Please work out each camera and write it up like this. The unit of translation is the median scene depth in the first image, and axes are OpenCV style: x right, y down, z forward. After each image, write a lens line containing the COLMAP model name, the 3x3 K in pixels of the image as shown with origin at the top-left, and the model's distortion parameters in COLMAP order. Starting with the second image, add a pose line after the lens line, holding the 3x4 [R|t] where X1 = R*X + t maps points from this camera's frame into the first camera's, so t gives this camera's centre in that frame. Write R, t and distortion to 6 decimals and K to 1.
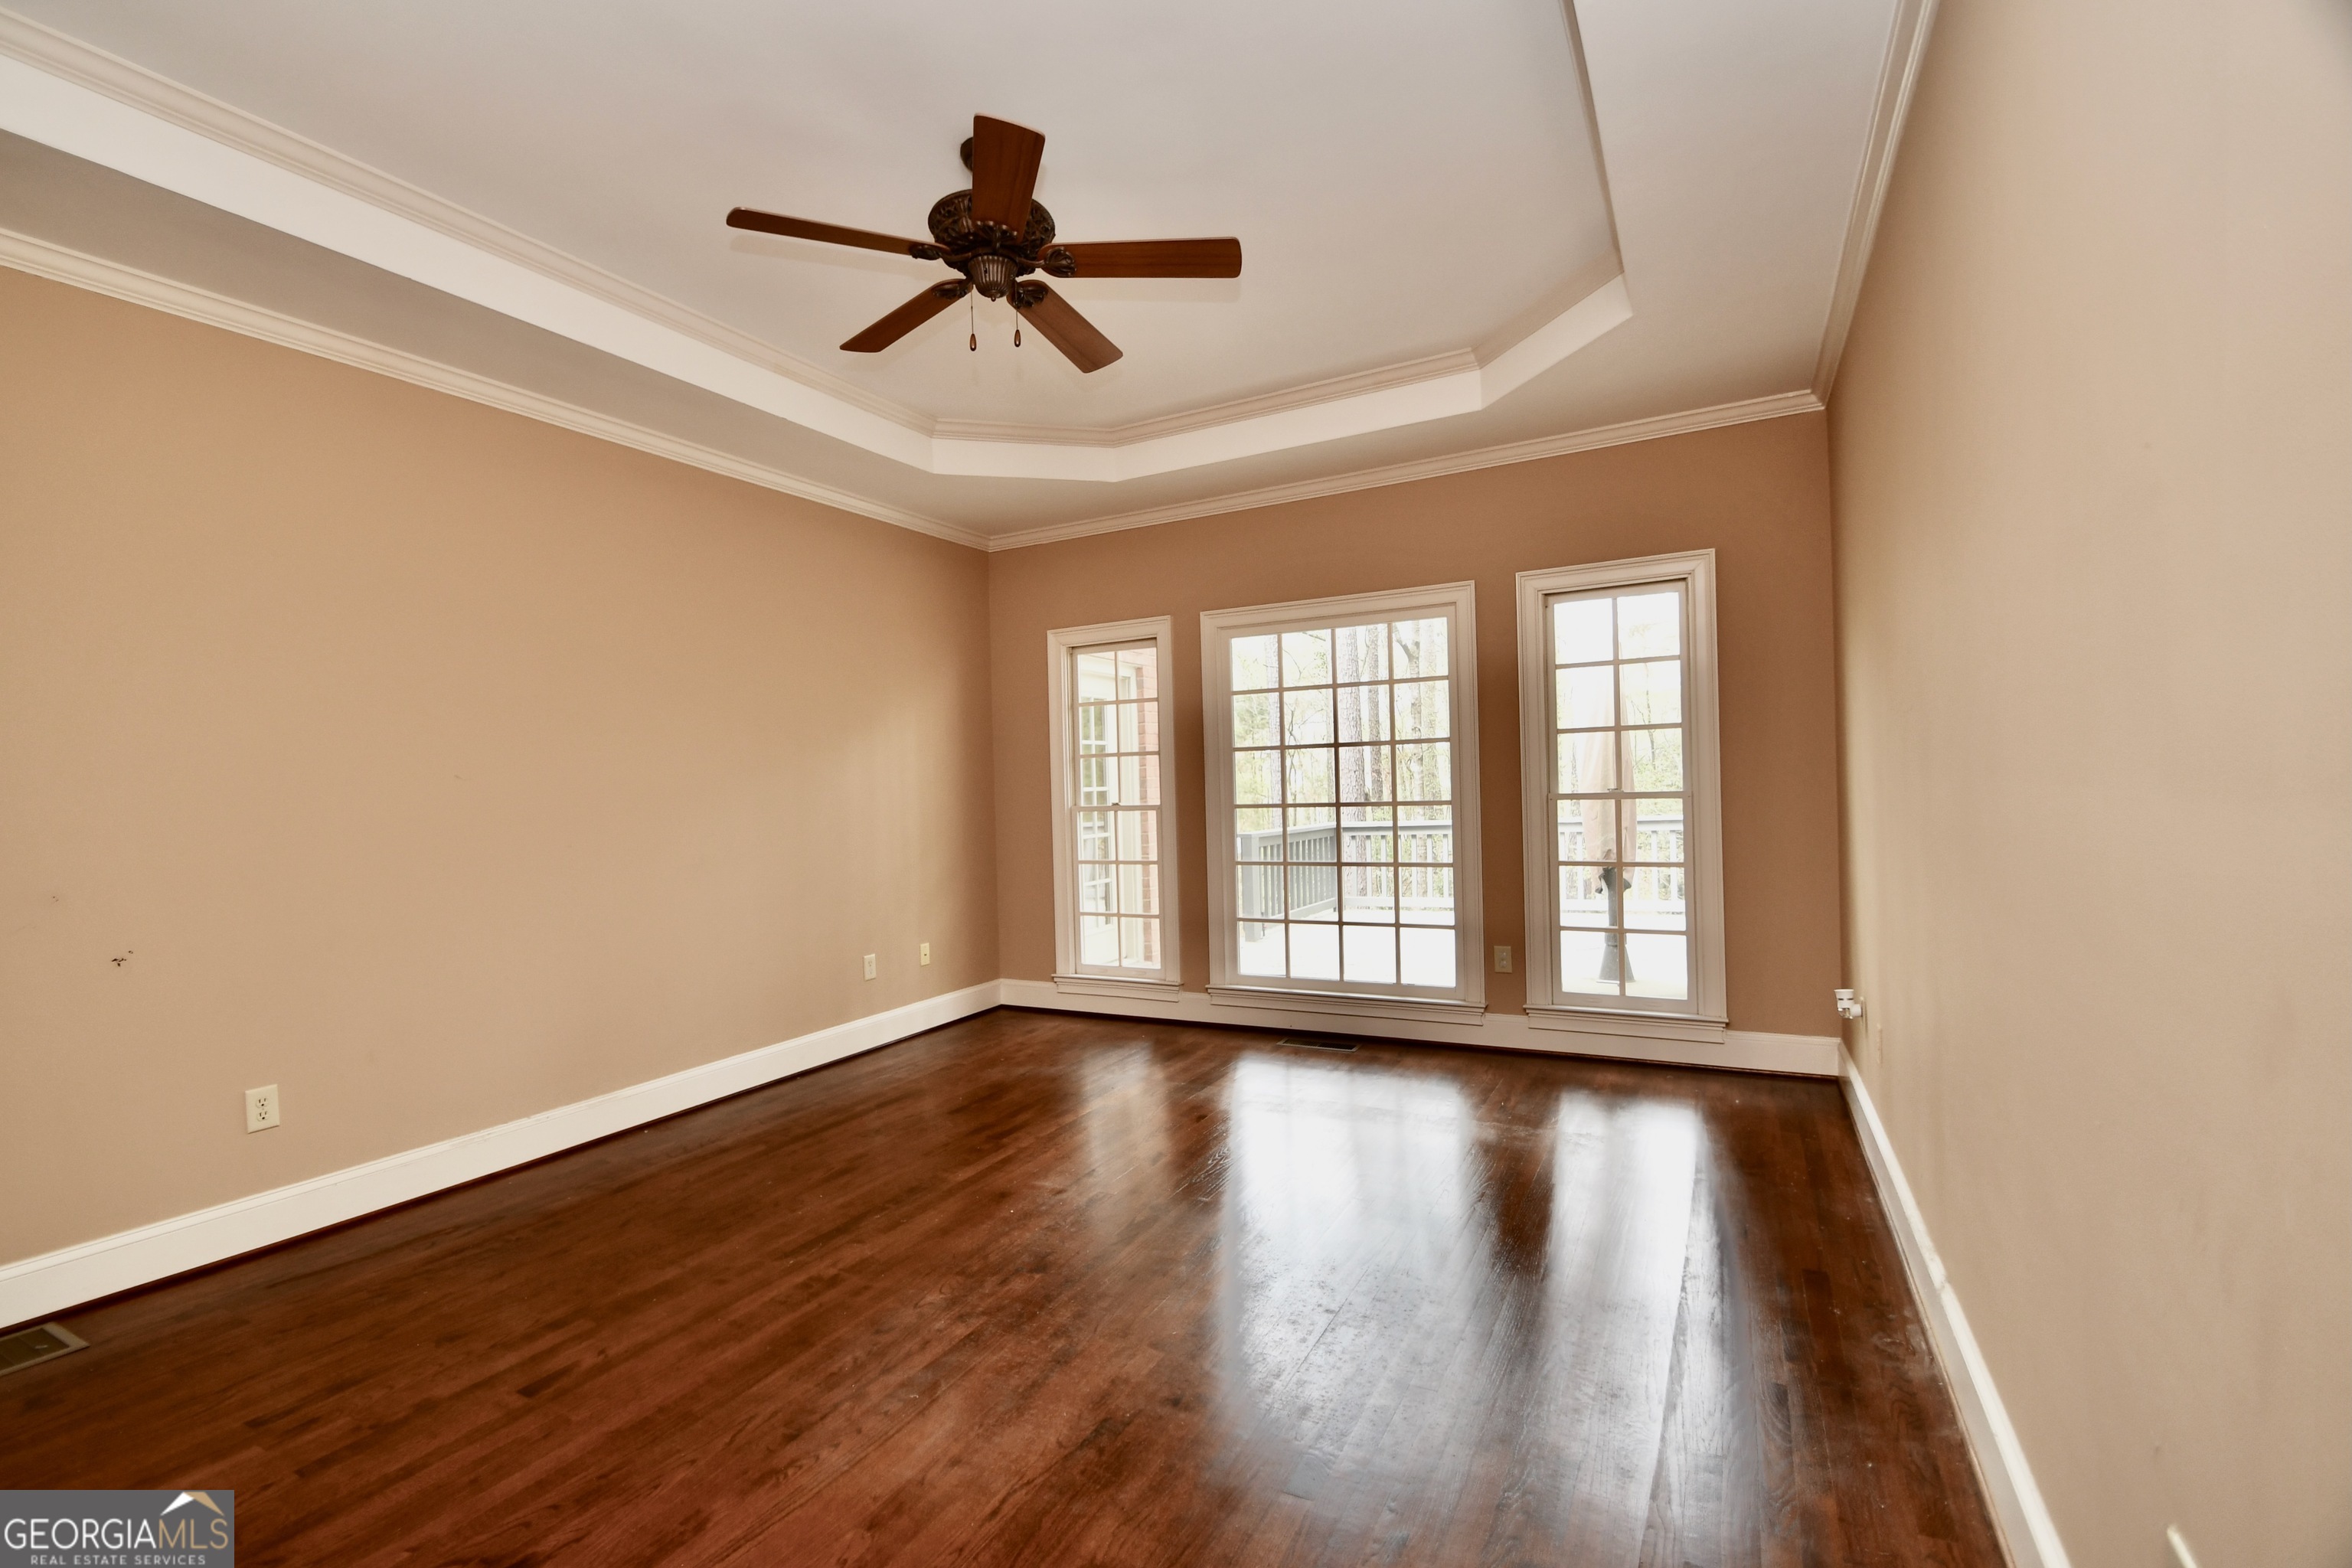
lens RADIAL K [[1021.1, 0, 1135.5], [0, 1021.1, 782.9], [0, 0, 1]] dist [0.008199, -0.008539]
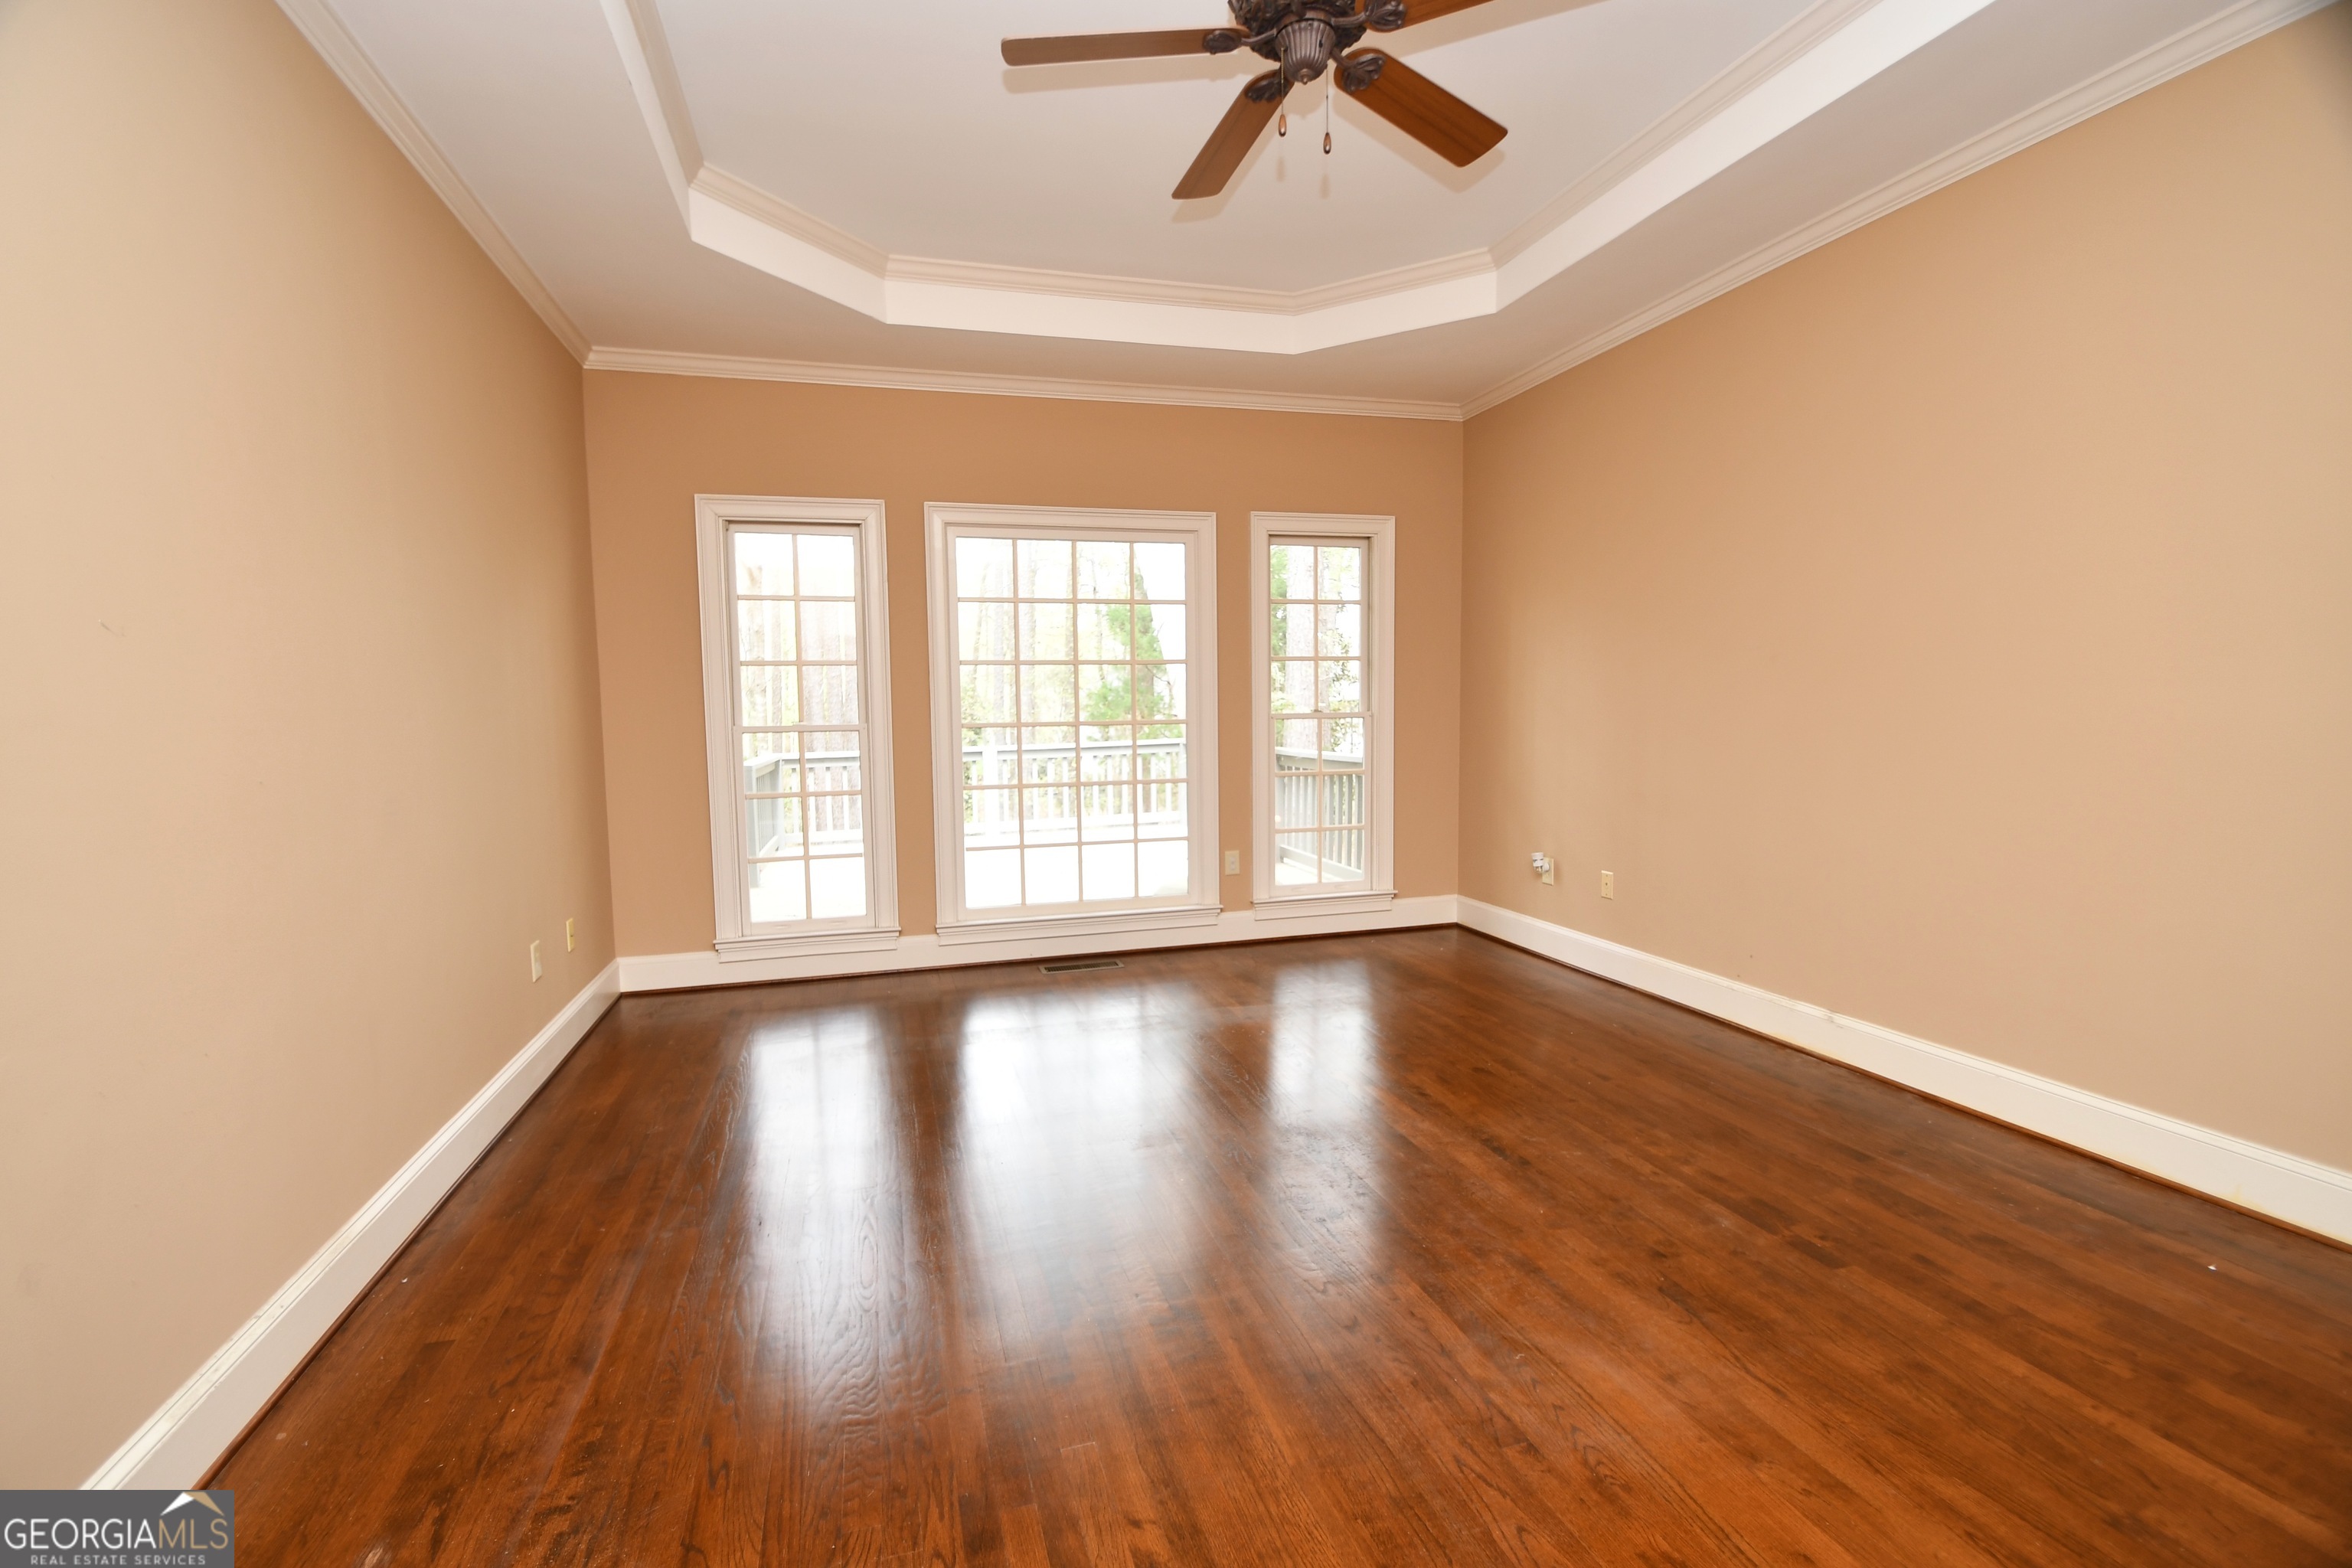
lens RADIAL K [[1021.1, 0, 1155.3], [0, 1021.1, 771.0], [0, 0, 1]] dist [0.008199, -0.008539]
pose [[0.724049, -0.026167, 0.689252, -0.447944], [-0.010106, 0.998770, 0.048534, 0.019421], [-0.689675, -0.042106, 0.722894, 0.251715]]
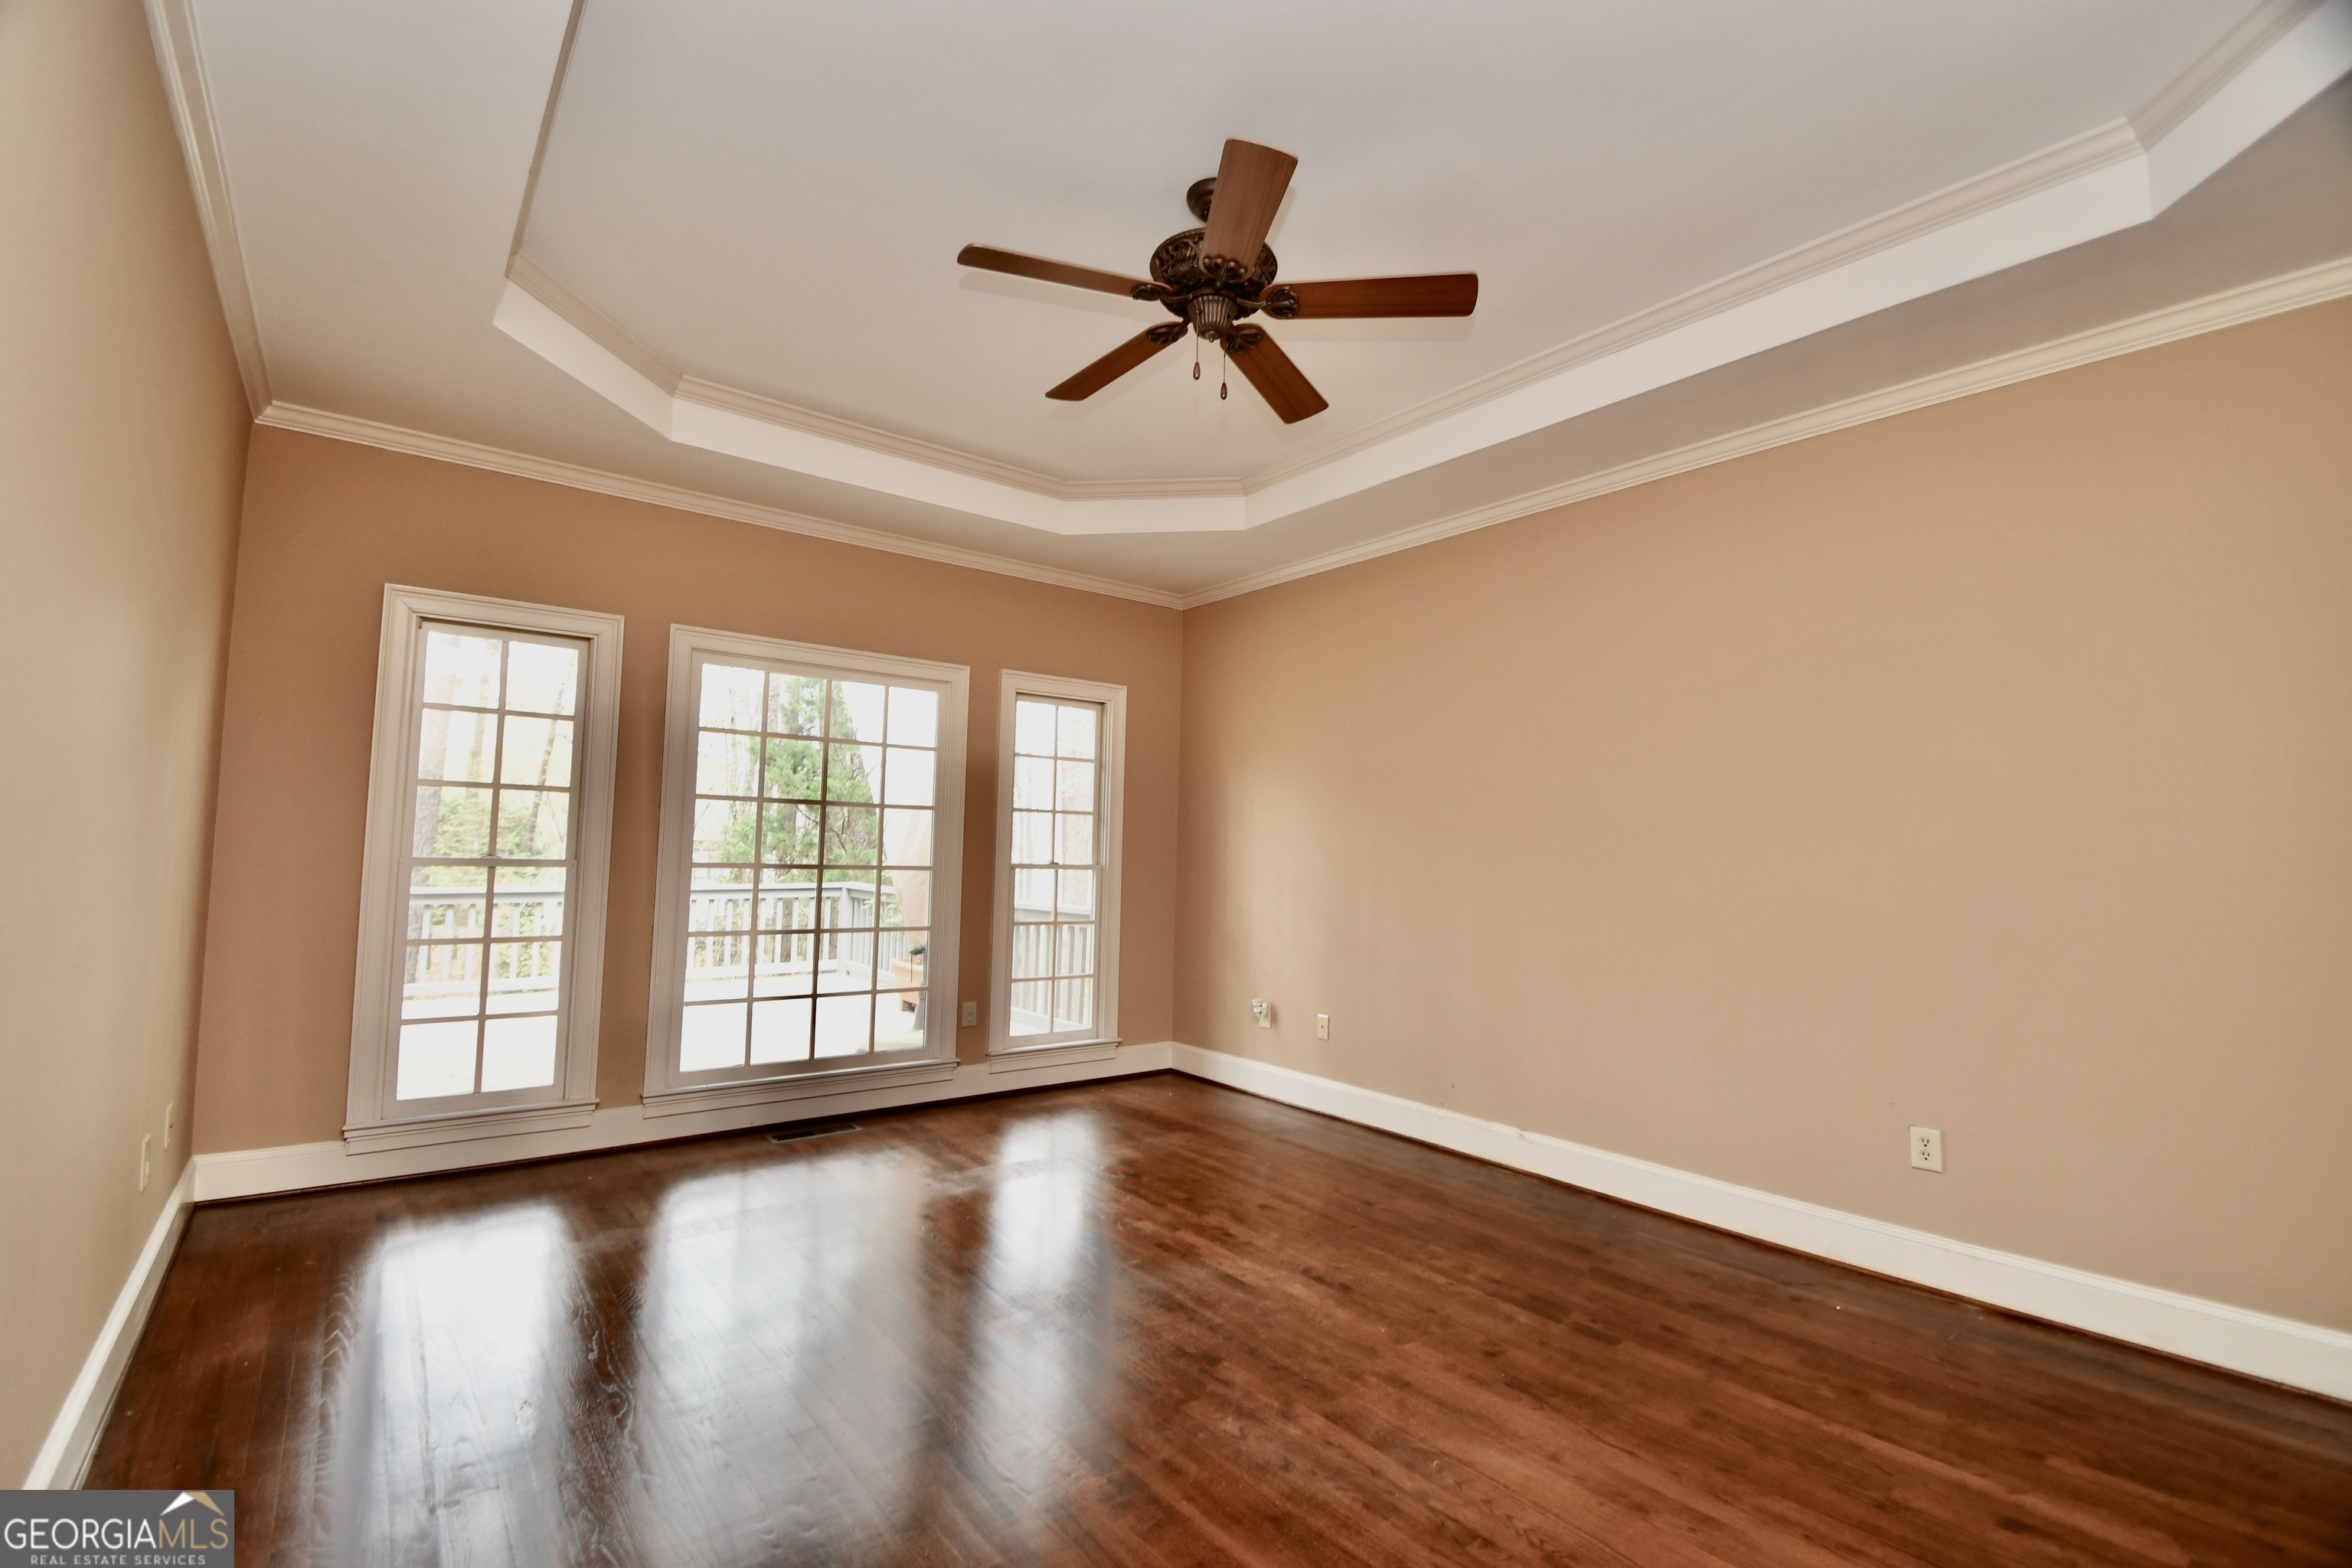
lens RADIAL K [[1021.1, 0, 1149.8], [0, 1021.1, 766.2], [0, 0, 1]] dist [0.008199, -0.008539]
pose [[0.417506, 0.116382, 0.901191, -0.556026], [-0.042785, 0.993182, -0.108440, 0.019349], [-0.907667, 0.006716, 0.419638, 0.352458]]
